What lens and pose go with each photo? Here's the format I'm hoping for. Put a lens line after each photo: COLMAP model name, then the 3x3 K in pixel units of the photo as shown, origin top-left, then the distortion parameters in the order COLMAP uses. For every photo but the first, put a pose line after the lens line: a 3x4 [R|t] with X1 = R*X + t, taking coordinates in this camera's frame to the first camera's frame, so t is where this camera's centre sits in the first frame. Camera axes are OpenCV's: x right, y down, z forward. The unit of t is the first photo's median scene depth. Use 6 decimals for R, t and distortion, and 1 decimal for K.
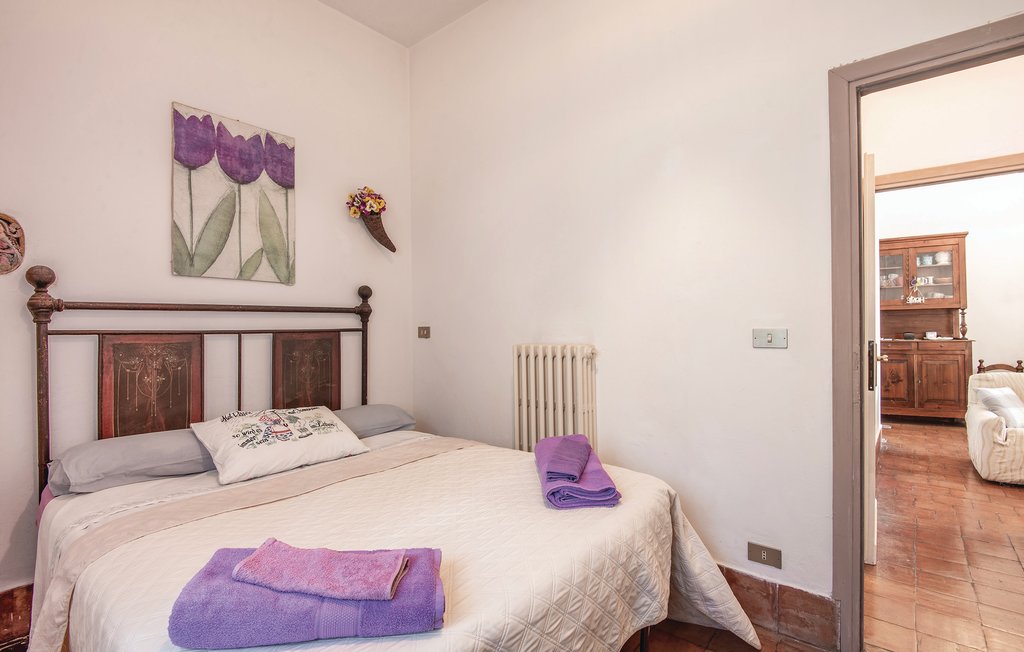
lens RADIAL K [[473.6, 0, 506.9], [0, 473.6, 322.1], [0, 0, 1]] dist [0.017522, -0.020105]
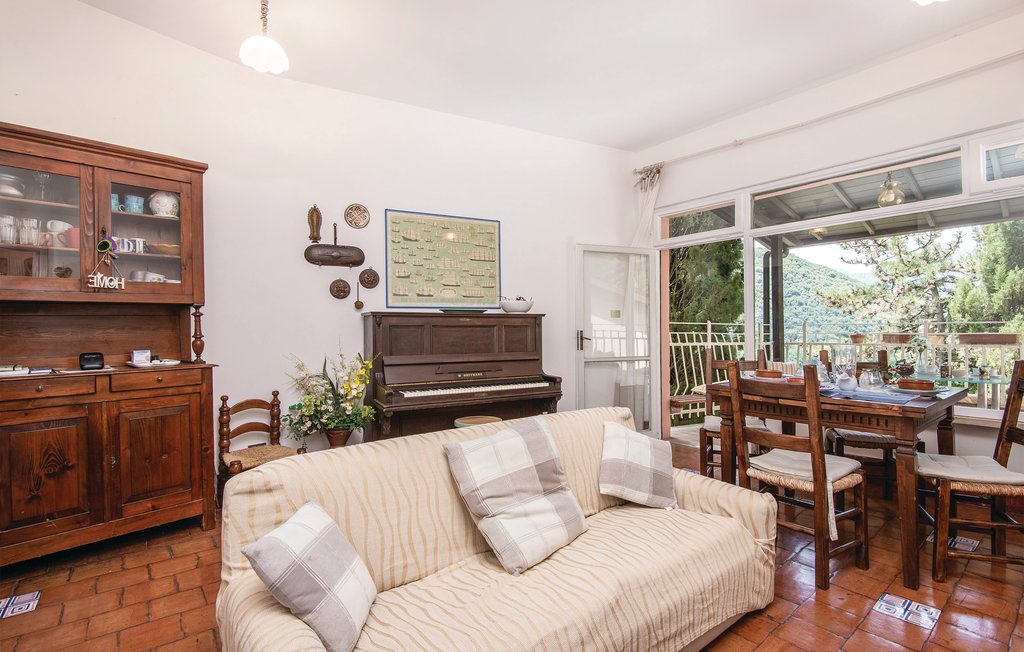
lens RADIAL K [[473.6, 0, 506.9], [0, 473.6, 322.1], [0, 0, 1]] dist [0.017522, -0.020105]
pose [[0.221545, 0.014736, 0.975039, 0.504797], [0.003632, 0.999866, -0.015937, 0.000455], [-0.975143, 0.007072, 0.221462, 0.526601]]
